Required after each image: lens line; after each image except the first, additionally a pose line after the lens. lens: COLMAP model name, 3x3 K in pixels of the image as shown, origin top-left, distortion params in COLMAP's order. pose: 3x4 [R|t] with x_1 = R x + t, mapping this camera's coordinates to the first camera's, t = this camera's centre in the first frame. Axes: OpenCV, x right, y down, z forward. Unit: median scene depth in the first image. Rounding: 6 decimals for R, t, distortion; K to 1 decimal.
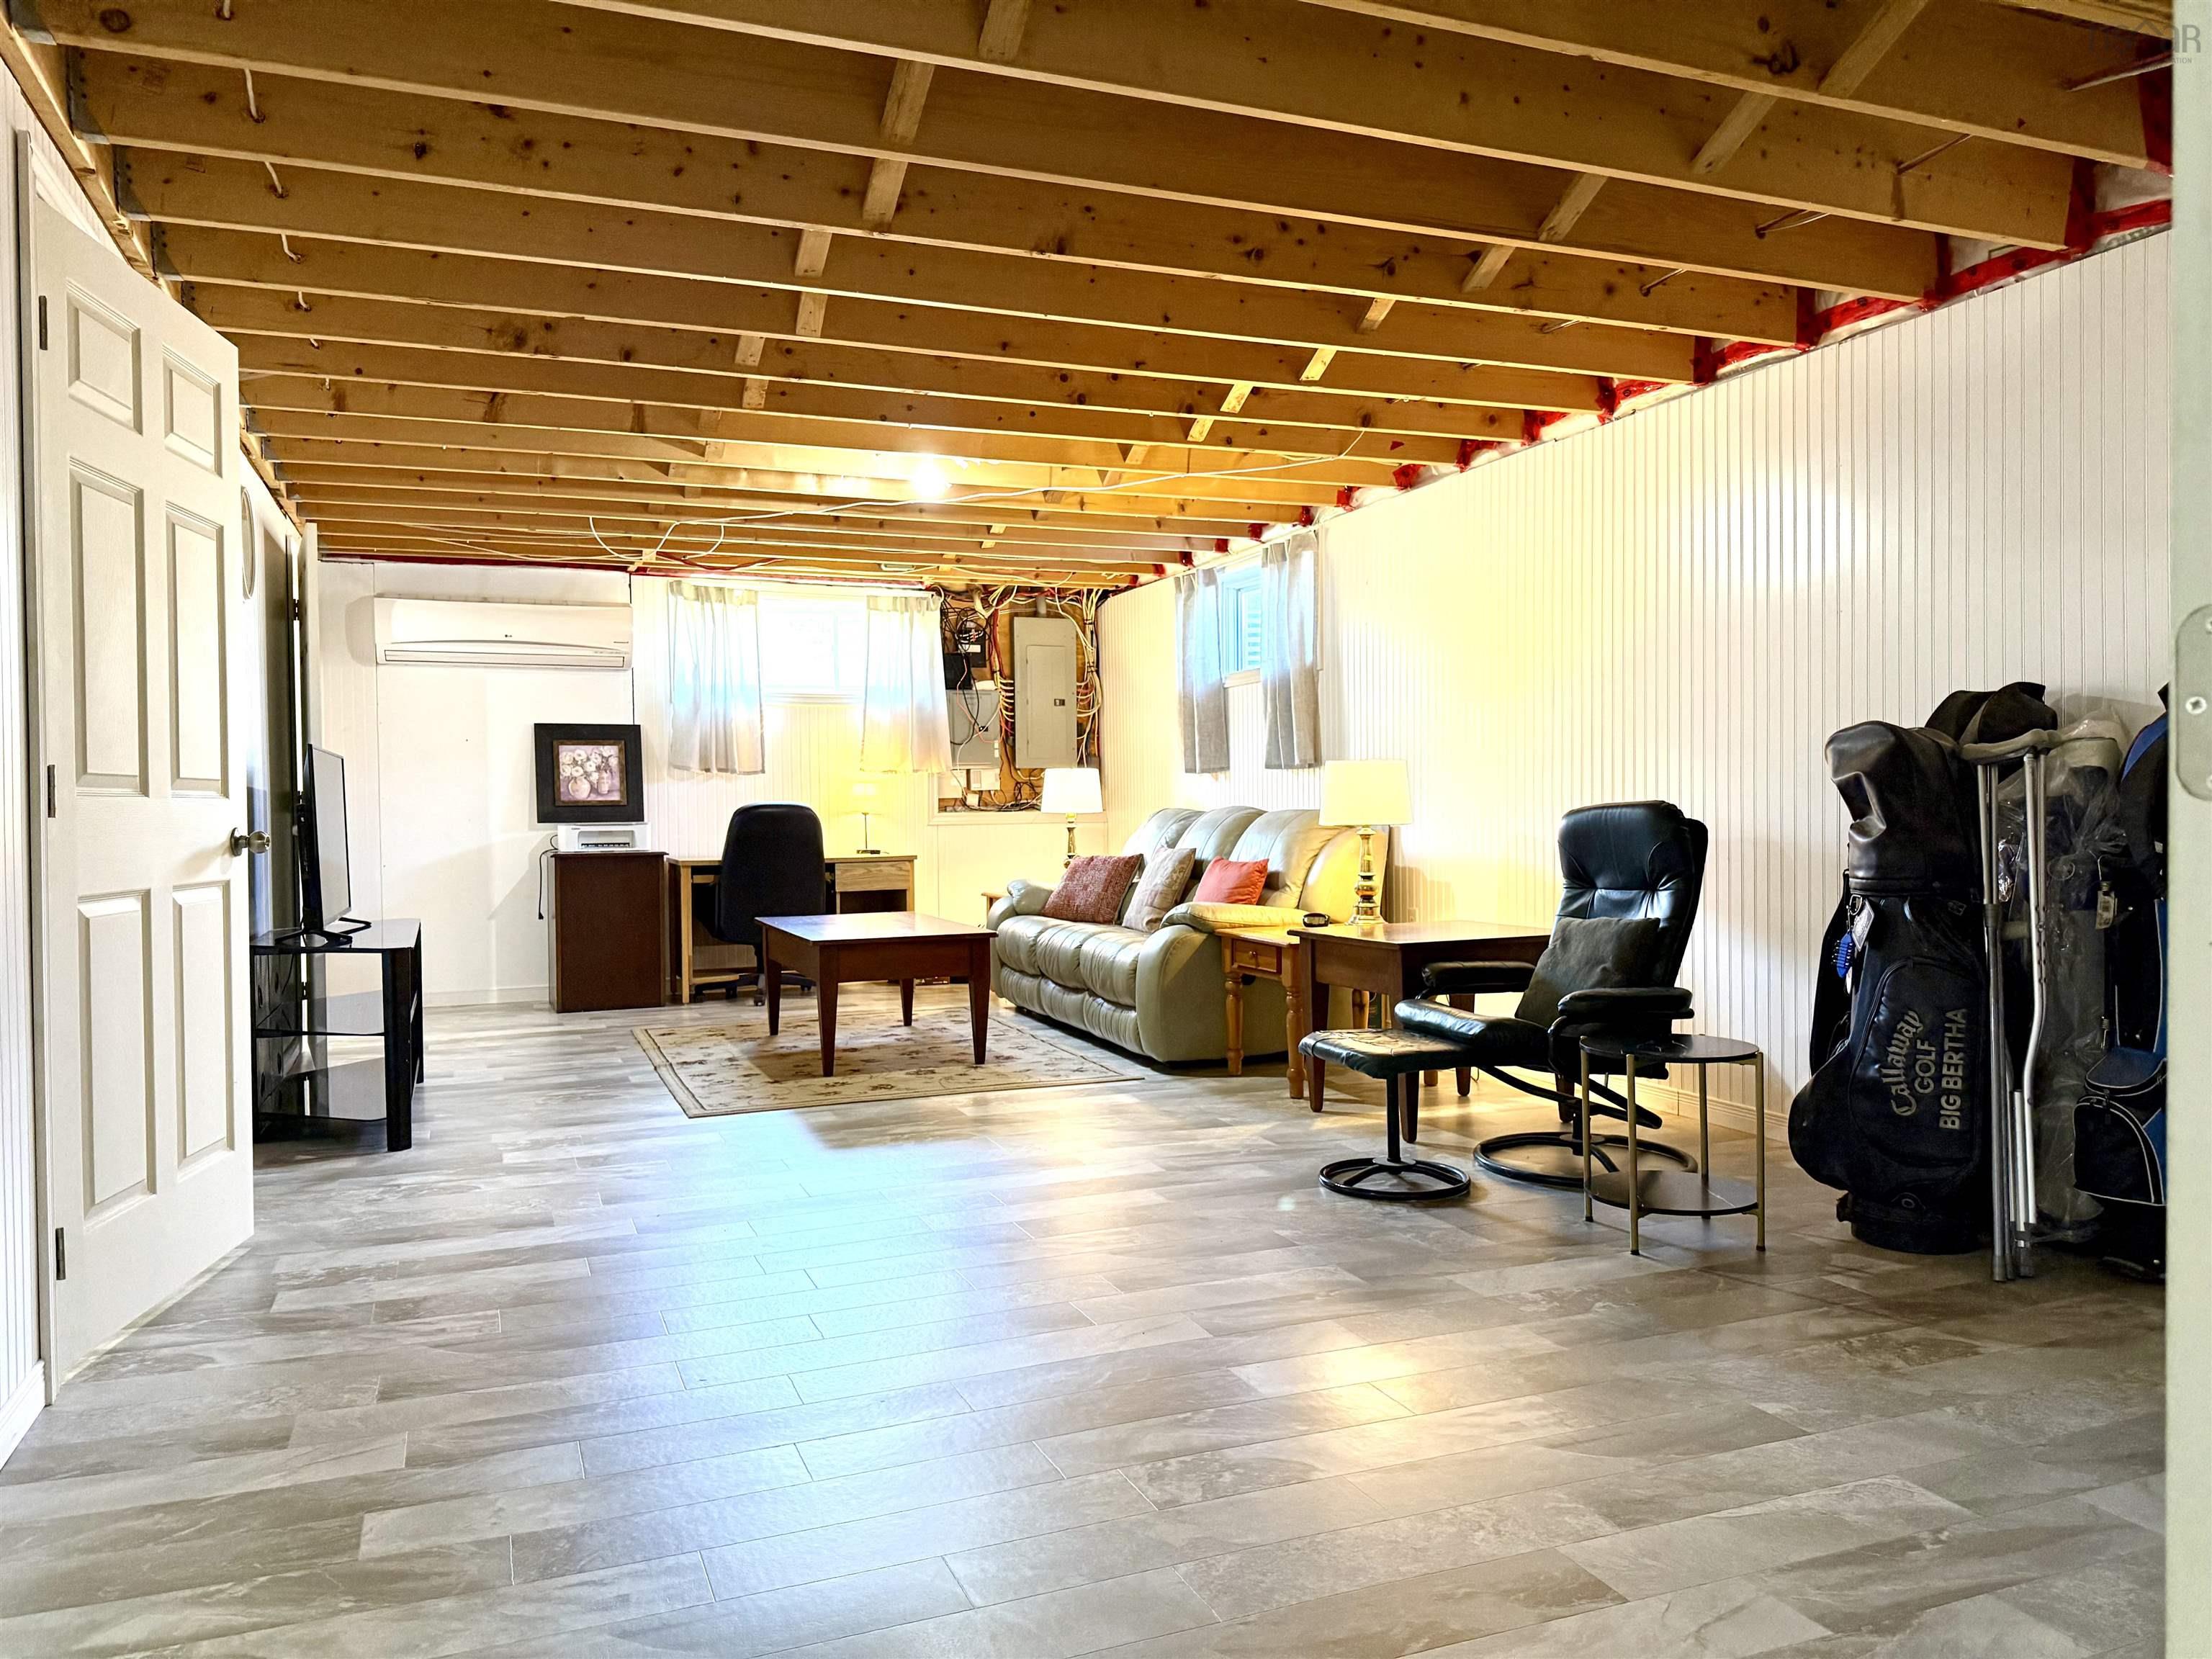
lens RADIAL K [[1538.6, 0, 1116.3], [0, 1538.6, 832.2], [0, 0, 1]] dist [0.090299, -0.143168]
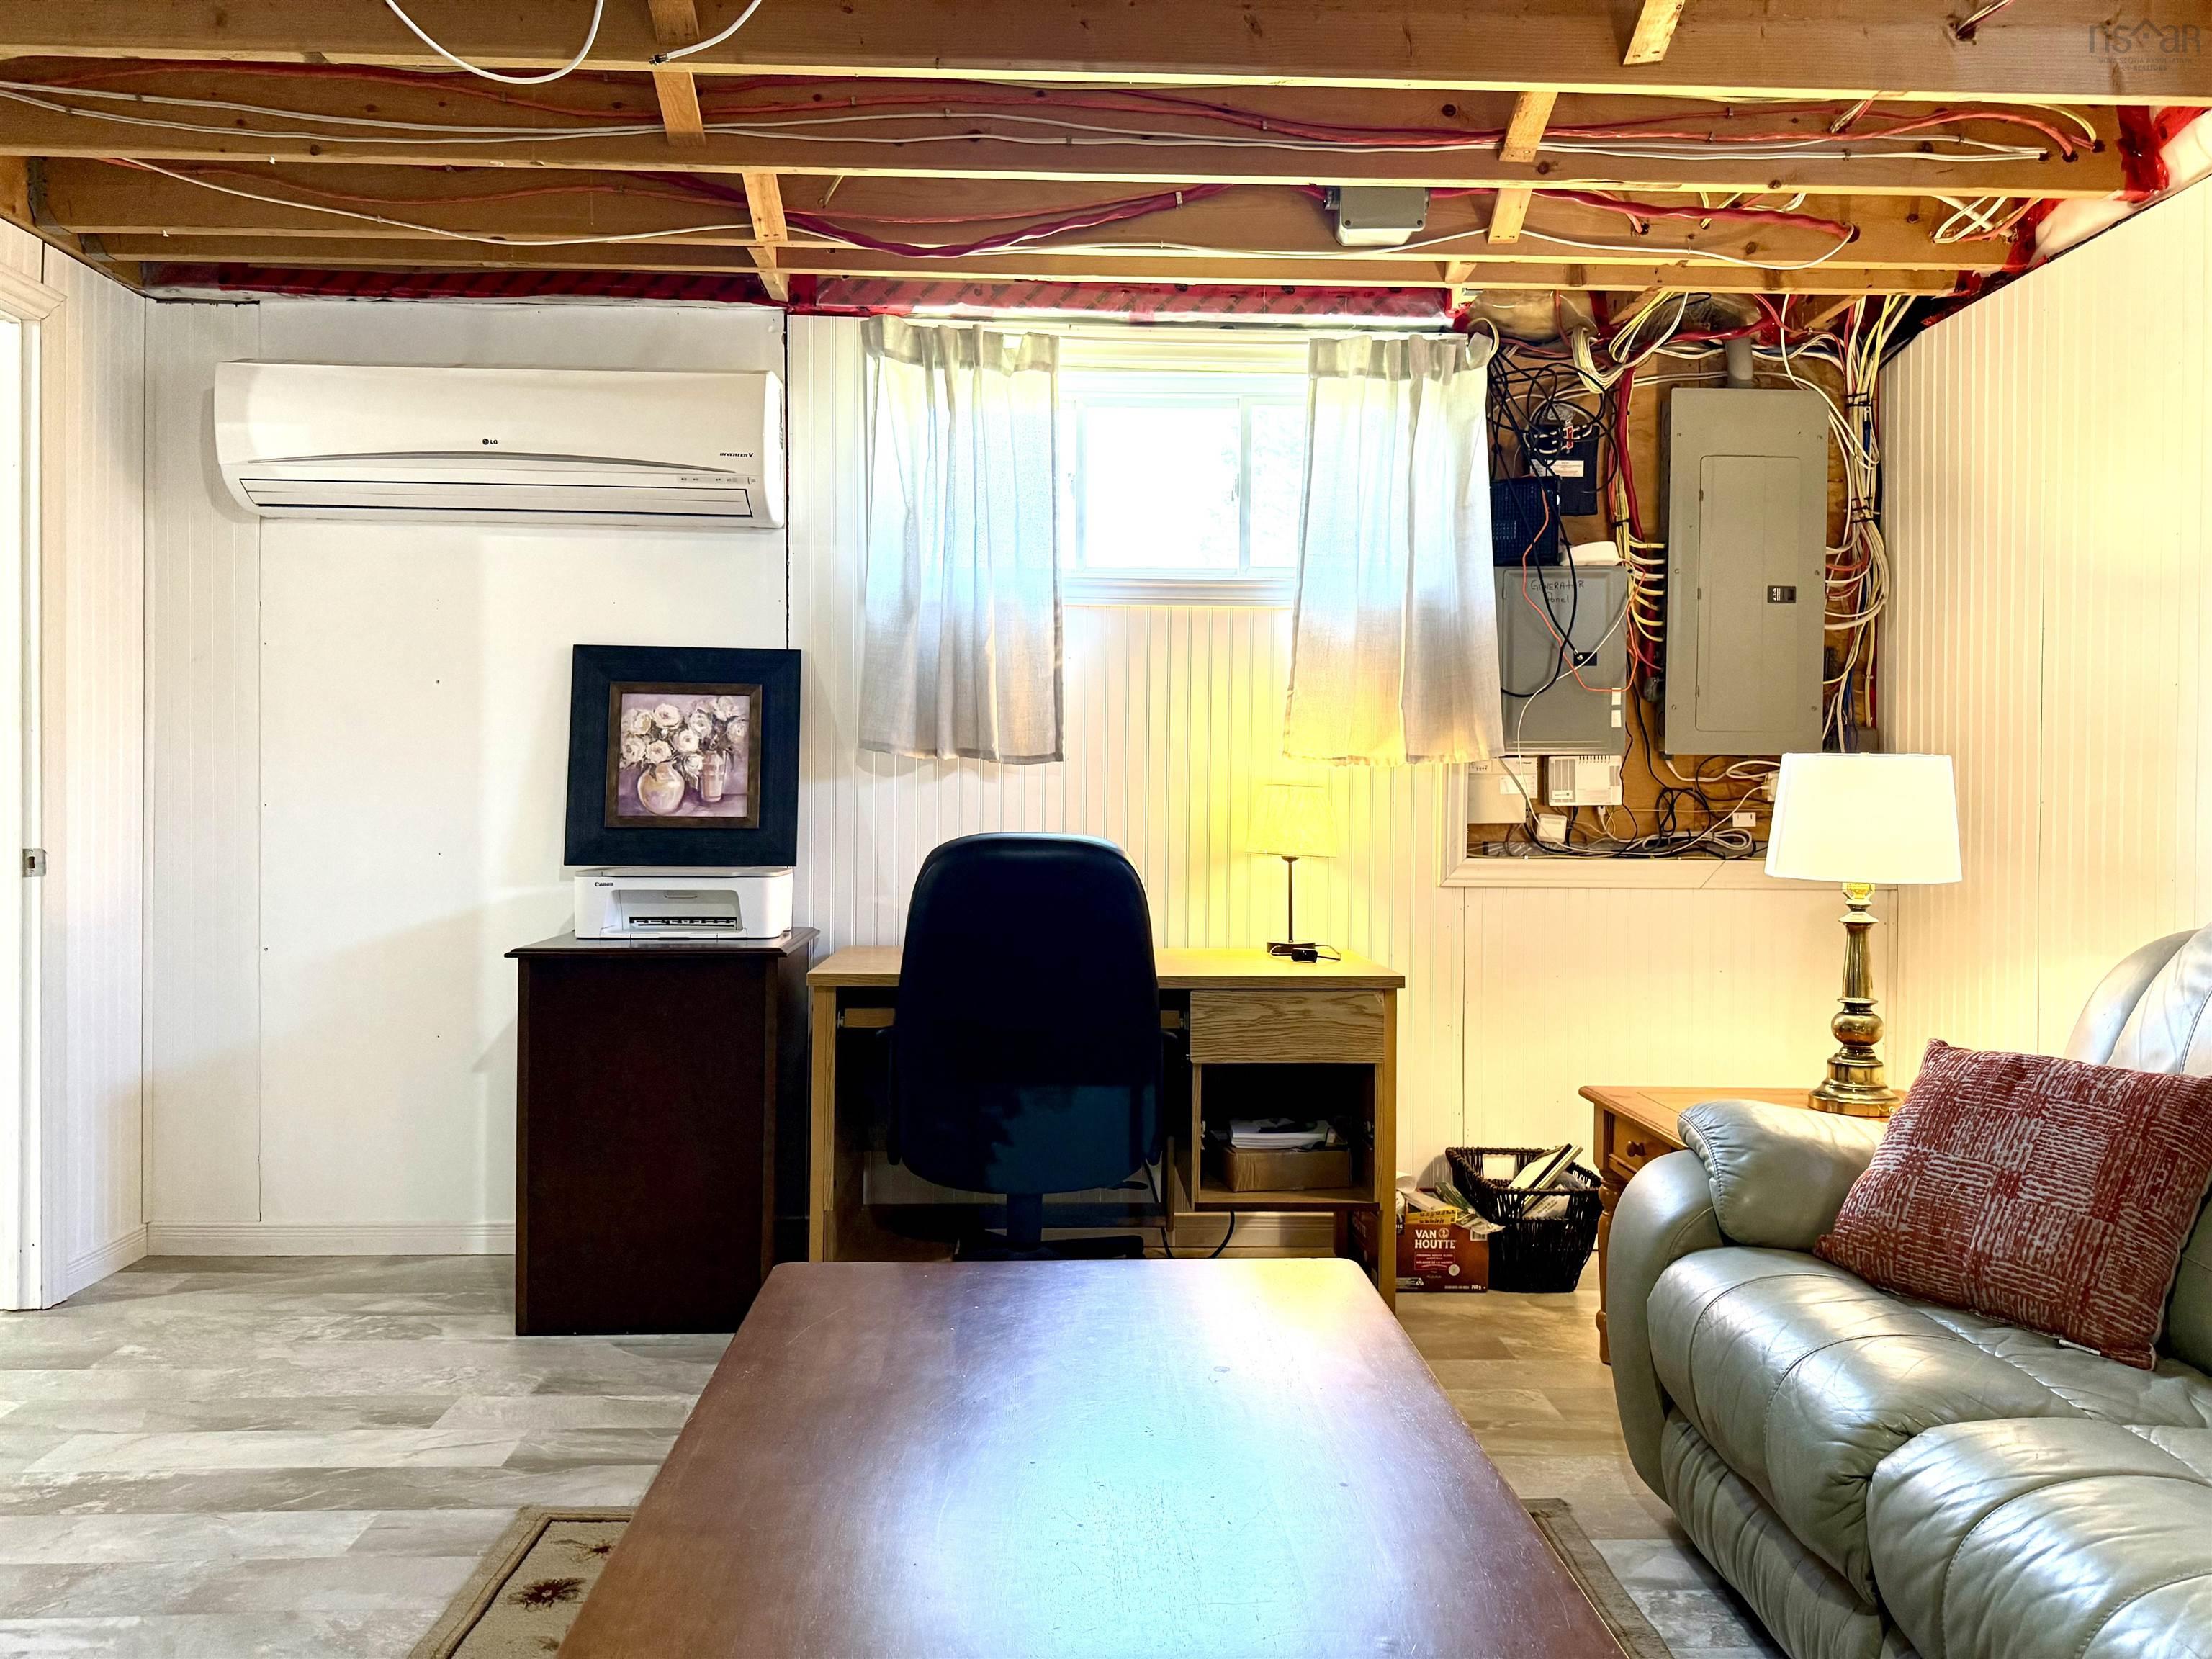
lens RADIAL K [[1538.6, 0, 1116.3], [0, 1538.6, 832.2], [0, 0, 1]] dist [0.090299, -0.143168]
pose [[0.939488, 0.024517, -0.341704, -0.067735], [-0.024802, 0.999686, 0.003537, -0.020694], [0.341684, 0.005152, 0.939801, 0.623095]]
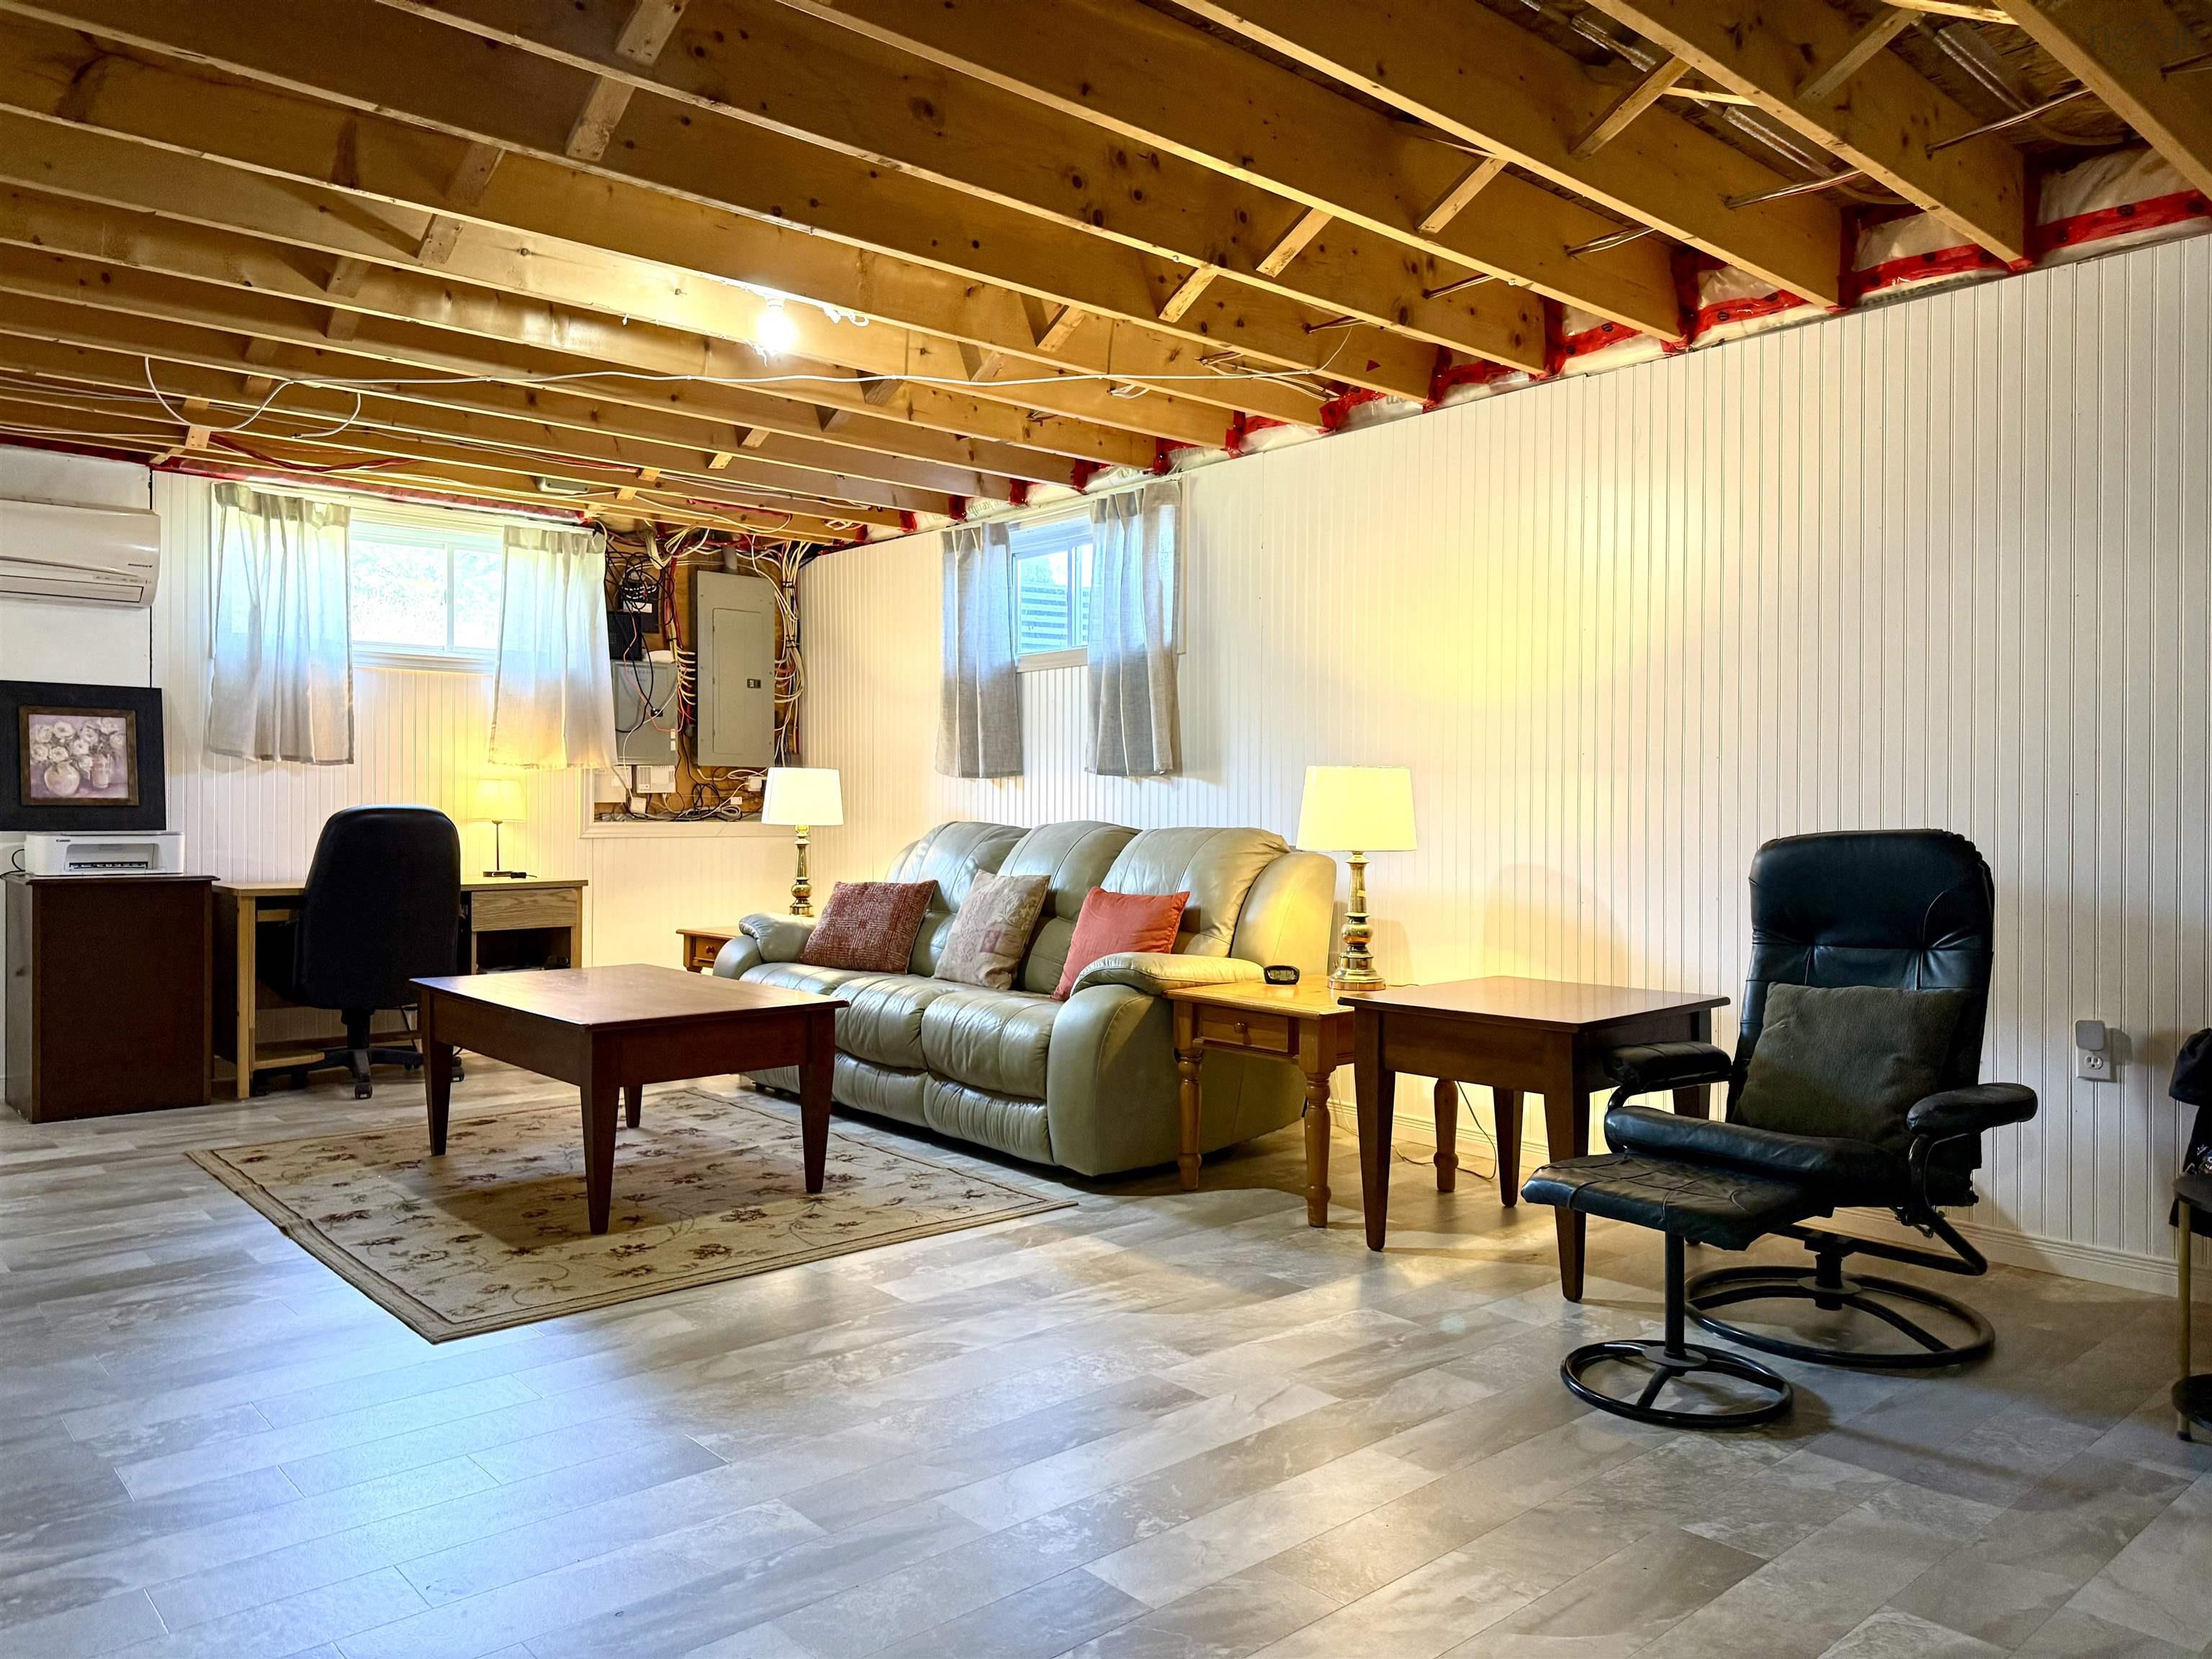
lens RADIAL K [[1538.6, 0, 1116.3], [0, 1538.6, 832.2], [0, 0, 1]] dist [0.090299, -0.143168]
pose [[0.943101, 0.010611, 0.332337, -0.140437], [-0.008906, 0.999938, -0.006652, -0.005204], [-0.332387, 0.003314, 0.943137, 0.217334]]
